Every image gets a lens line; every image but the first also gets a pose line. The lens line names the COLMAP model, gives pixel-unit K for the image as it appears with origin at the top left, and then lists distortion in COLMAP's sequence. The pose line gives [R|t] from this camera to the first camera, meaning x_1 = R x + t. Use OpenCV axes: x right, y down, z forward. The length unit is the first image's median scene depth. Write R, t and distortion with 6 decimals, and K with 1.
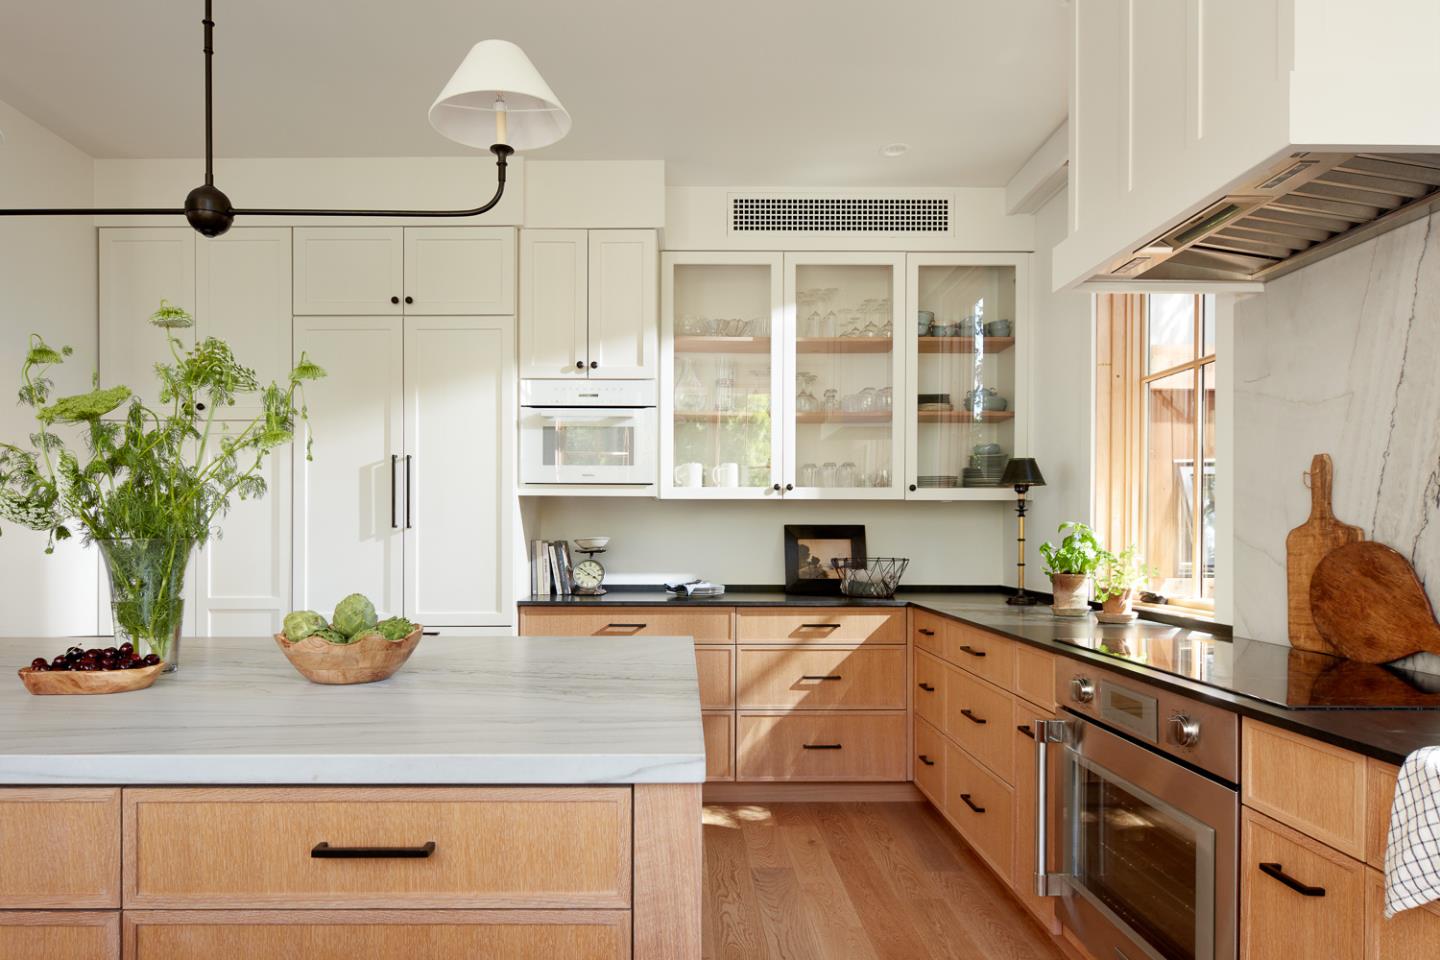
lens RADIAL K [[877.7, 0, 696.2], [0, 877.7, 543.6], [0, 0, 1]] dist [0.002900, -0.000019]
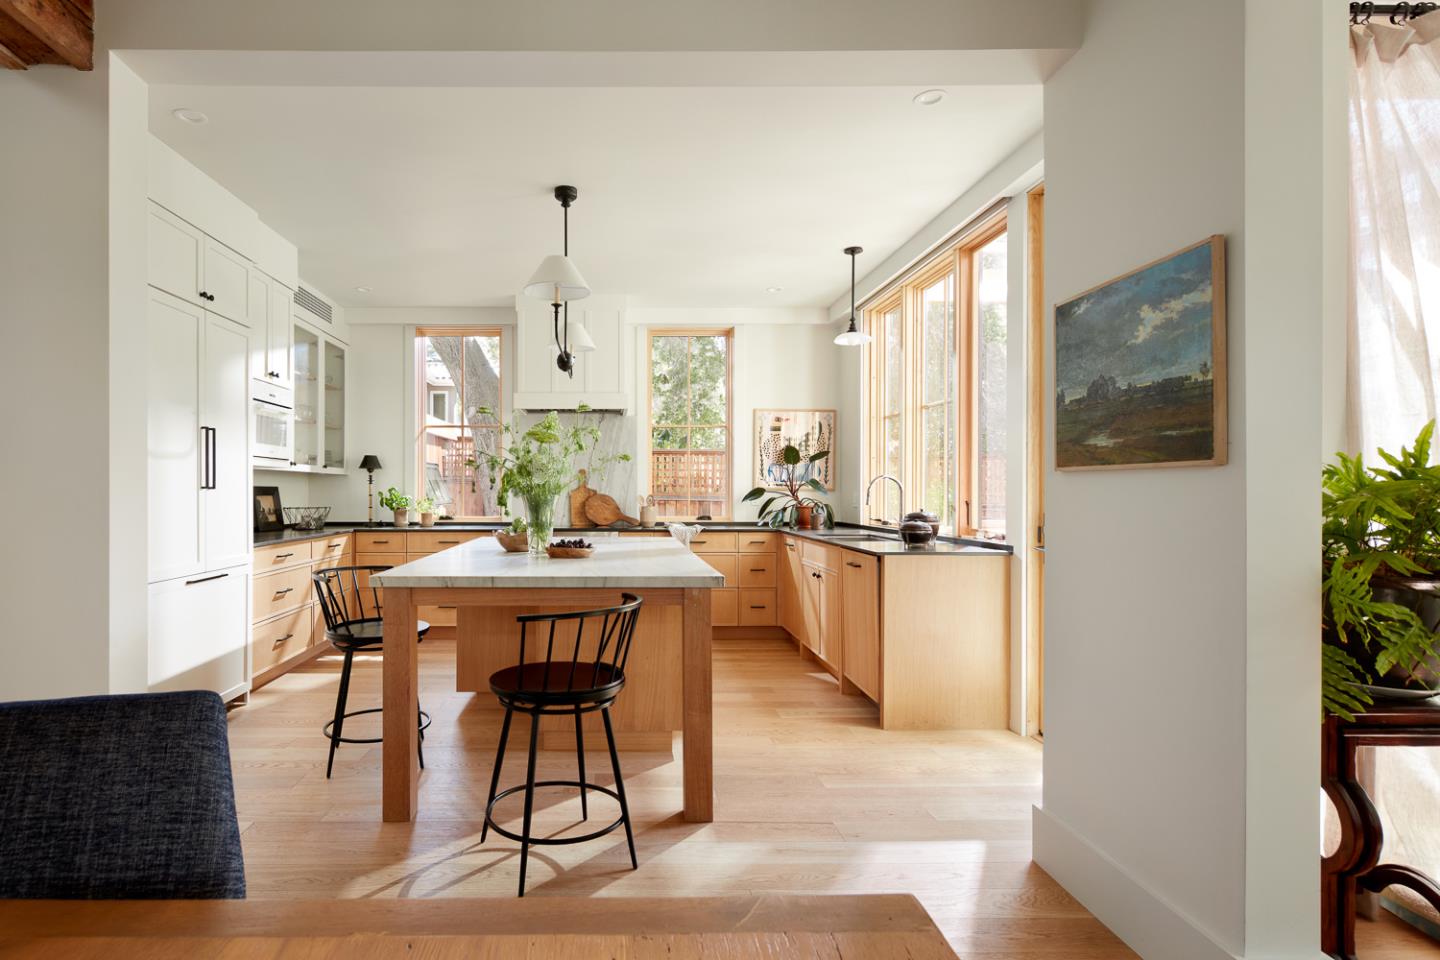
lens RADIAL K [[816.3, 0, 718.3], [0, 816.3, 478.5], [0, 0, 1]] dist [-0.001860, 0.002940]
pose [[0.003805, 0.008819, 0.999954, -1.384735], [0.012009, 0.999889, -0.008864, -0.014511], [-0.999921, 0.012042, 0.003699, 0.206274]]
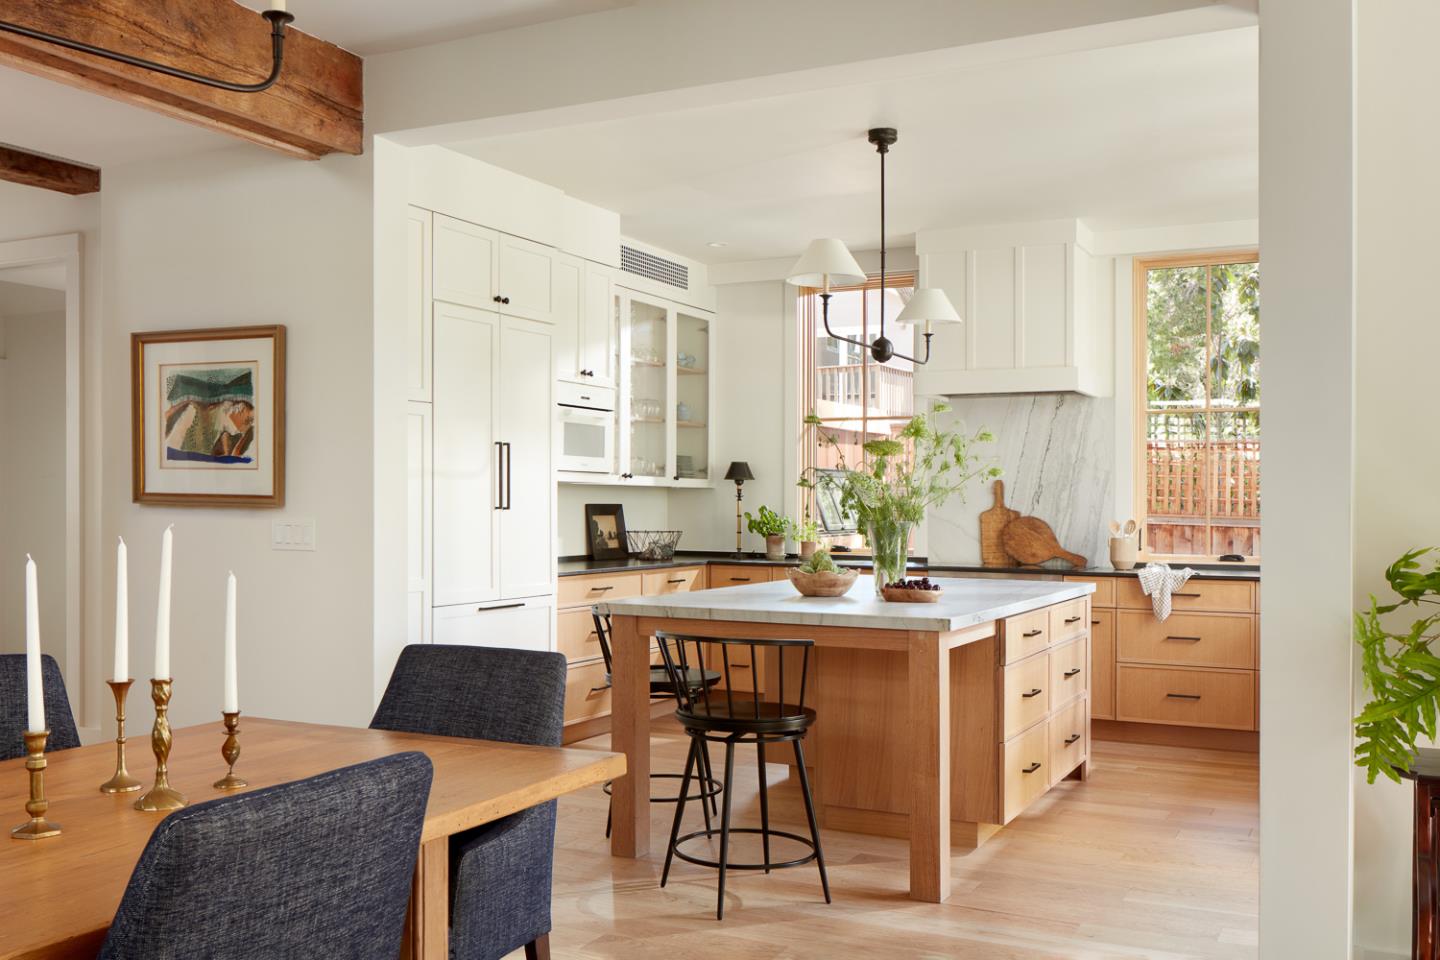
lens RADIAL K [[1348.2, 0, 718.5], [0, 1348.2, 488.1], [0, 0, 1]] dist [0.045795, 0.000000]
pose [[0.454171, 0.009496, 0.890864, -1.562367], [0.005714, 0.999892, -0.013571, -0.018690], [-0.890896, 0.011253, 0.454067, 0.005409]]
